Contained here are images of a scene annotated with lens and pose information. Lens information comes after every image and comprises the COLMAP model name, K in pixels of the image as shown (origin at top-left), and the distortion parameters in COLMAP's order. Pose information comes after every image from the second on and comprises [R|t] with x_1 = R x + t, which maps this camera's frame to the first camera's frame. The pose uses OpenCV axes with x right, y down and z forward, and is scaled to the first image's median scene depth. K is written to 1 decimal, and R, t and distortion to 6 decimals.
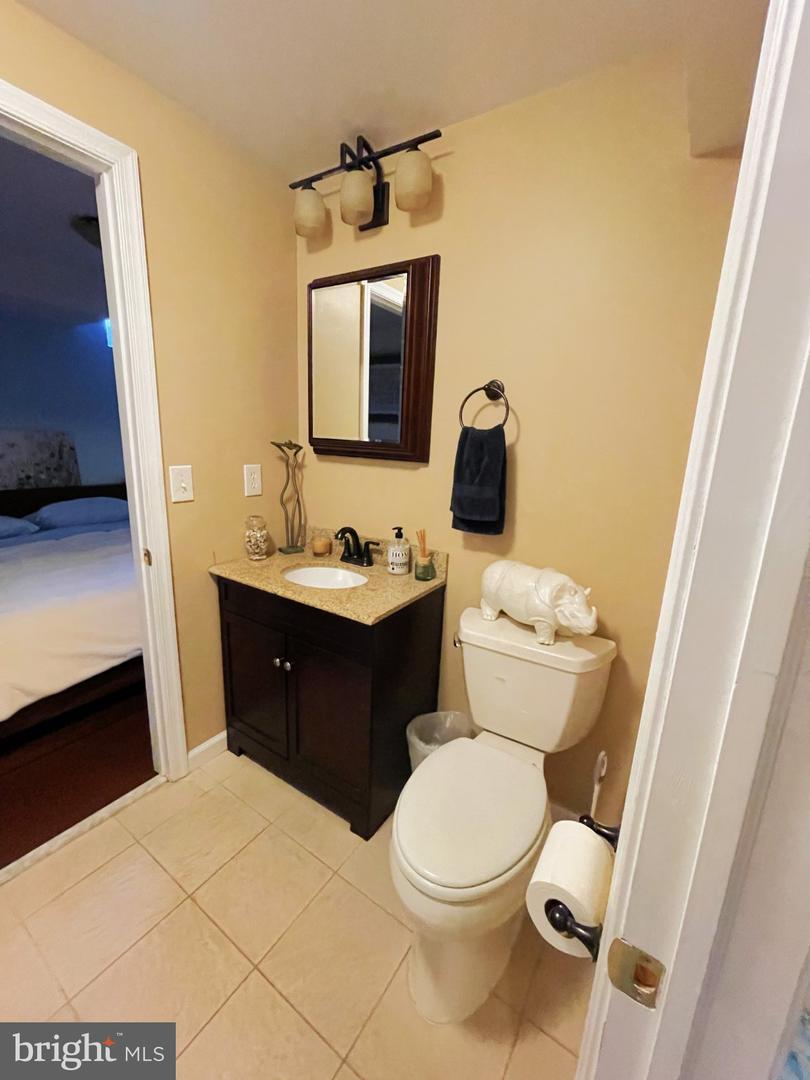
lens RADIAL K [[436.3, 0, 406.2], [0, 436.3, 537.2], [0, 0, 1]] dist [-0.003239, 0.001062]
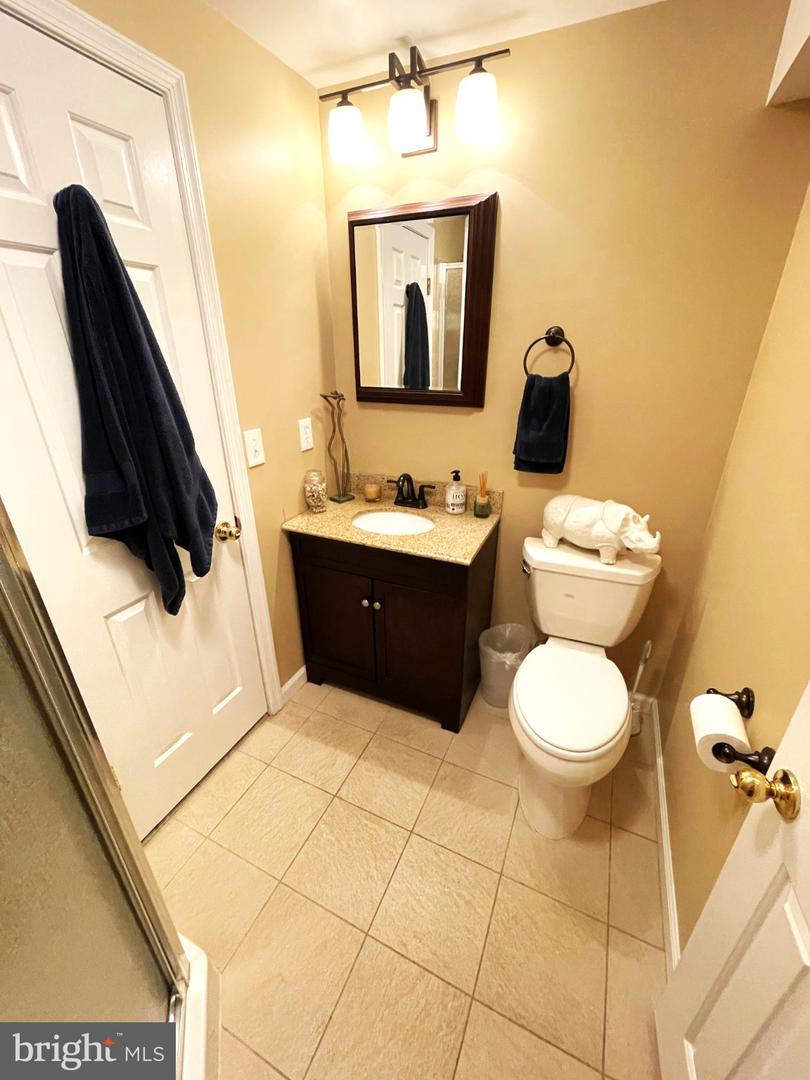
lens RADIAL K [[436.3, 0, 403.5], [0, 436.3, 537.5], [0, 0, 1]] dist [-0.003239, 0.001062]
pose [[0.986560, -0.105145, 0.125074, -0.312817], [0.078787, 0.976700, 0.199624, -0.091277], [-0.143149, -0.187087, 0.971857, -0.064616]]
